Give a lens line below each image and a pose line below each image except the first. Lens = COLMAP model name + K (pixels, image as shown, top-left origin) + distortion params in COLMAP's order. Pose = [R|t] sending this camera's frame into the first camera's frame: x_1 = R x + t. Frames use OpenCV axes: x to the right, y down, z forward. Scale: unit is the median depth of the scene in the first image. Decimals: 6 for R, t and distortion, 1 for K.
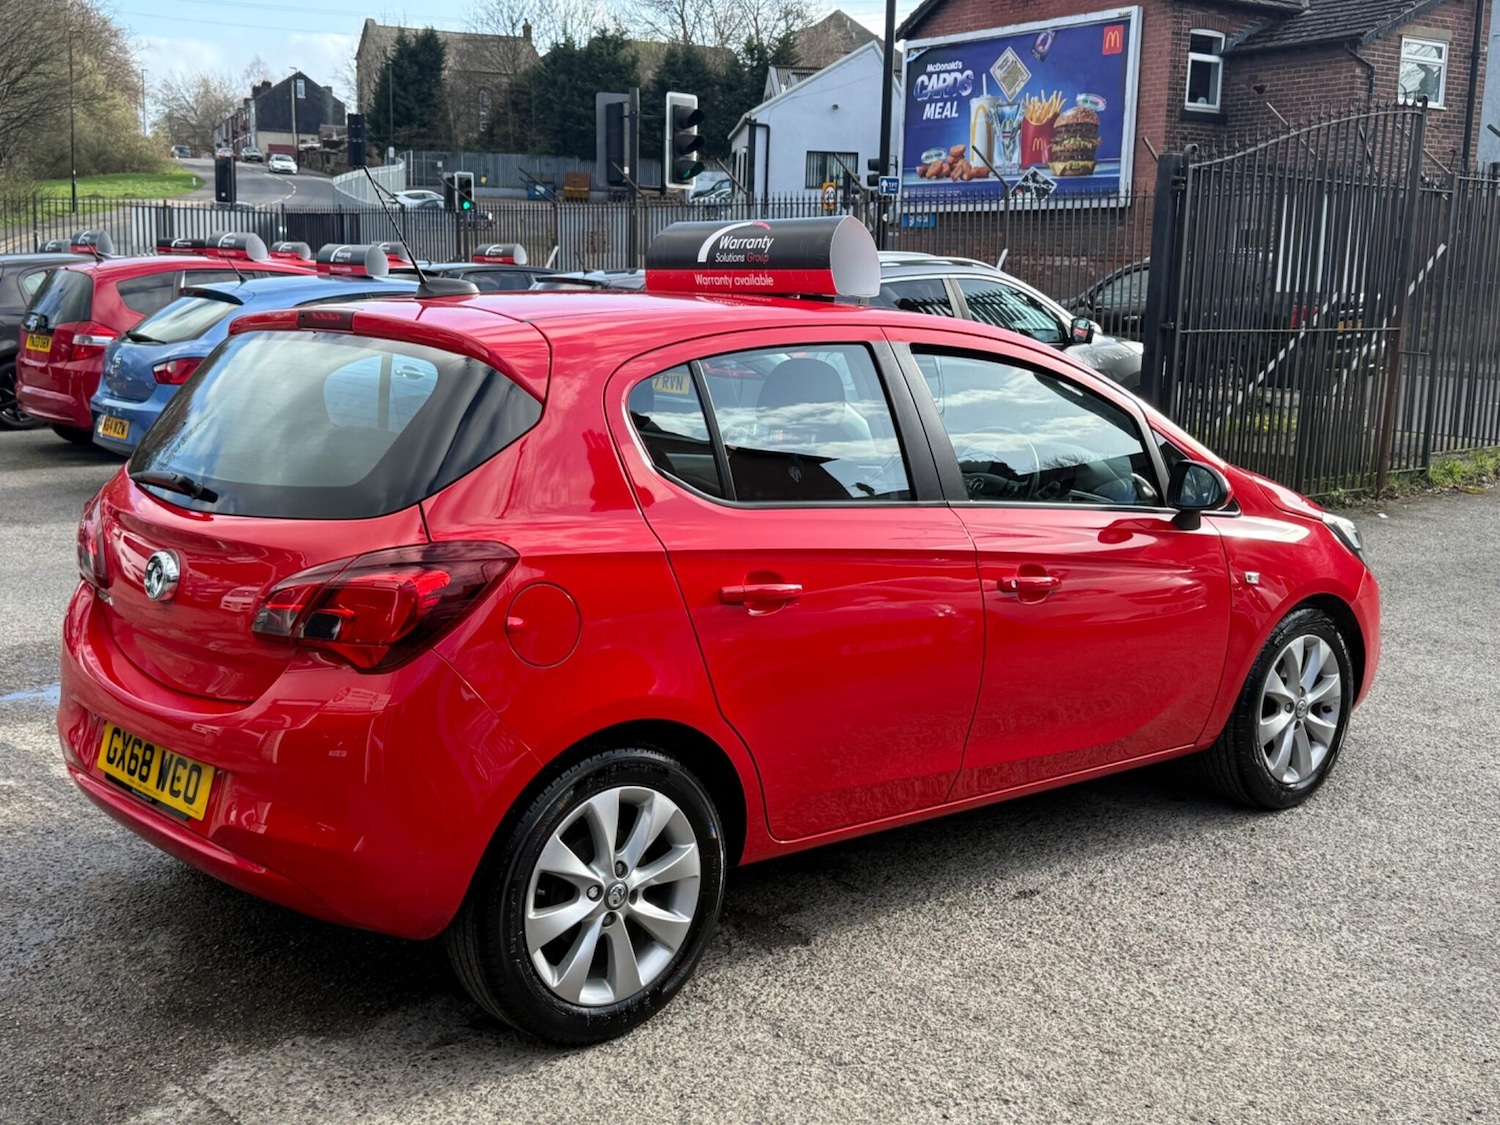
lens RADIAL K [[1722.4, 0, 750.0], [0, 1722.4, 562.5], [0, 0, 1]] dist [0.210021, -0.541018]
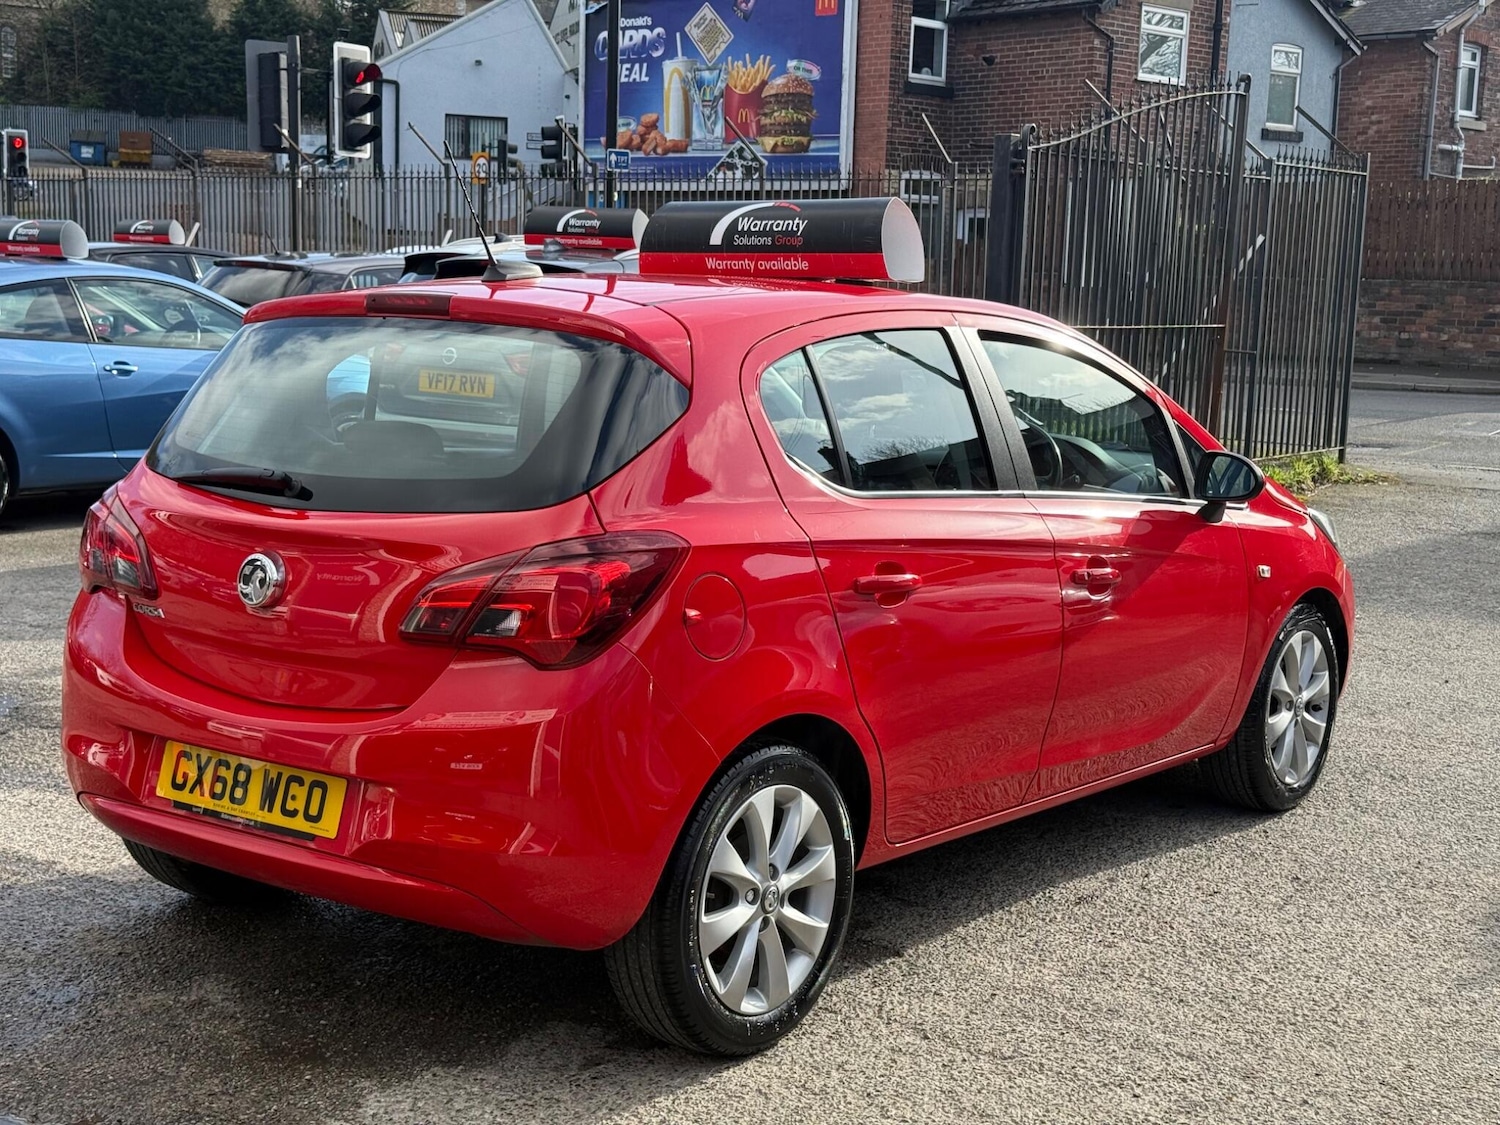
lens RADIAL K [[2070.6, 0, 745.5], [0, 2070.6, 565.8], [0, 0, 1]] dist [0.195203, -0.460622]
pose [[0.982182, -0.020140, 0.186852, -0.056034], [0.023933, 0.999550, -0.018065, 0.005081], [-0.186404, 0.022216, 0.982222, -0.025146]]
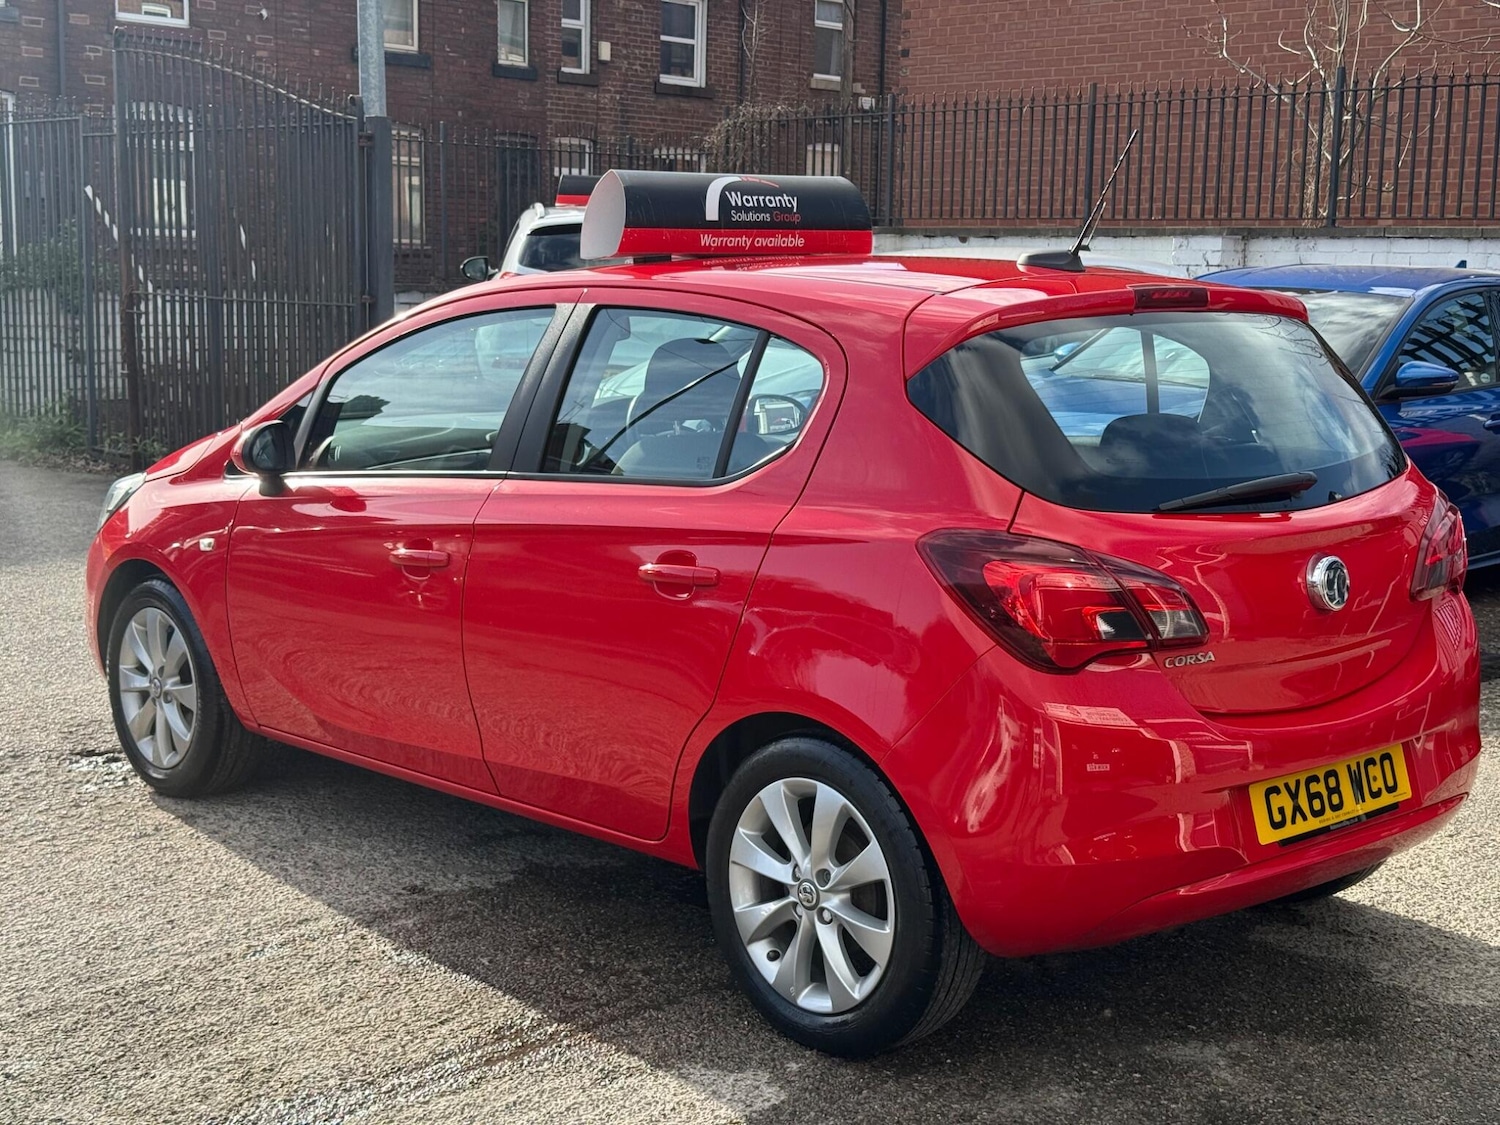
lens RADIAL K [[2070.6, 0, 745.5], [0, 2070.6, 565.8], [0, 0, 1]] dist [0.195203, -0.460622]
pose [[-0.012674, -0.170681, 0.985245, -0.271827], [0.148546, 0.974069, 0.170656, -0.044918], [-0.988824, 0.148517, 0.013008, 0.247975]]
